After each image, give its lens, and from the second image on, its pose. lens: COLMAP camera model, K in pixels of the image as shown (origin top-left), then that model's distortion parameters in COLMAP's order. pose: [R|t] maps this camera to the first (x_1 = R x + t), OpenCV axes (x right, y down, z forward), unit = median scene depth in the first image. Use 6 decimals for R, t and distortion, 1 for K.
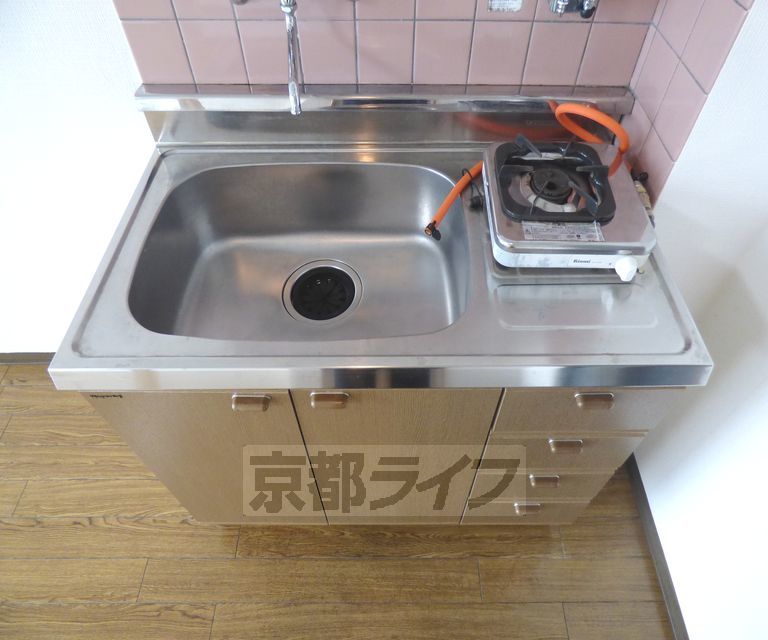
lens RADIAL K [[521.8, 0, 381.0], [0, 521.8, 320.2], [0, 0, 1]] dist [0.002059, -0.001308]
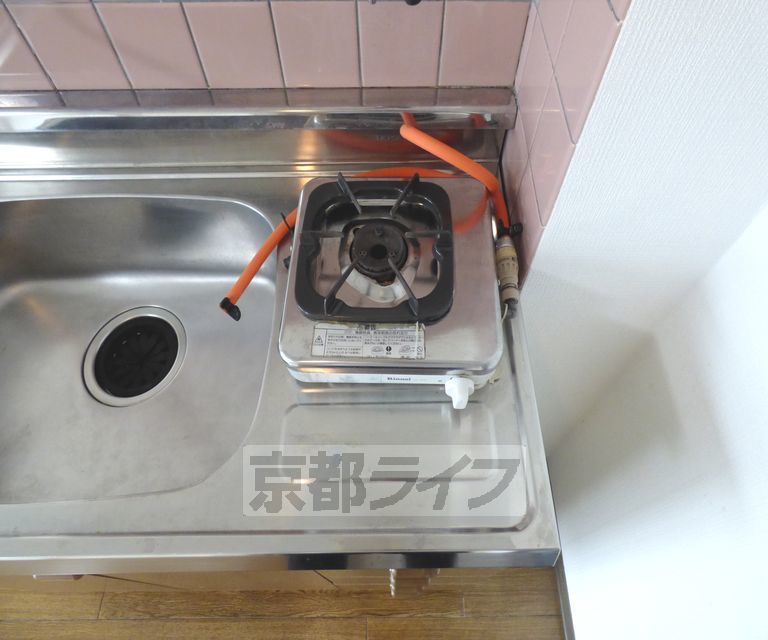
lens RADIAL K [[519.6, 0, 384.0], [0, 519.6, 320.0], [0, 0, 1]] dist [0.005507, 0.006046]
pose [[0.999913, -0.010280, -0.008312, 0.233680], [0.011394, 0.988998, 0.147491, -0.186894], [0.006704, -0.147573, 0.989028, 0.195629]]
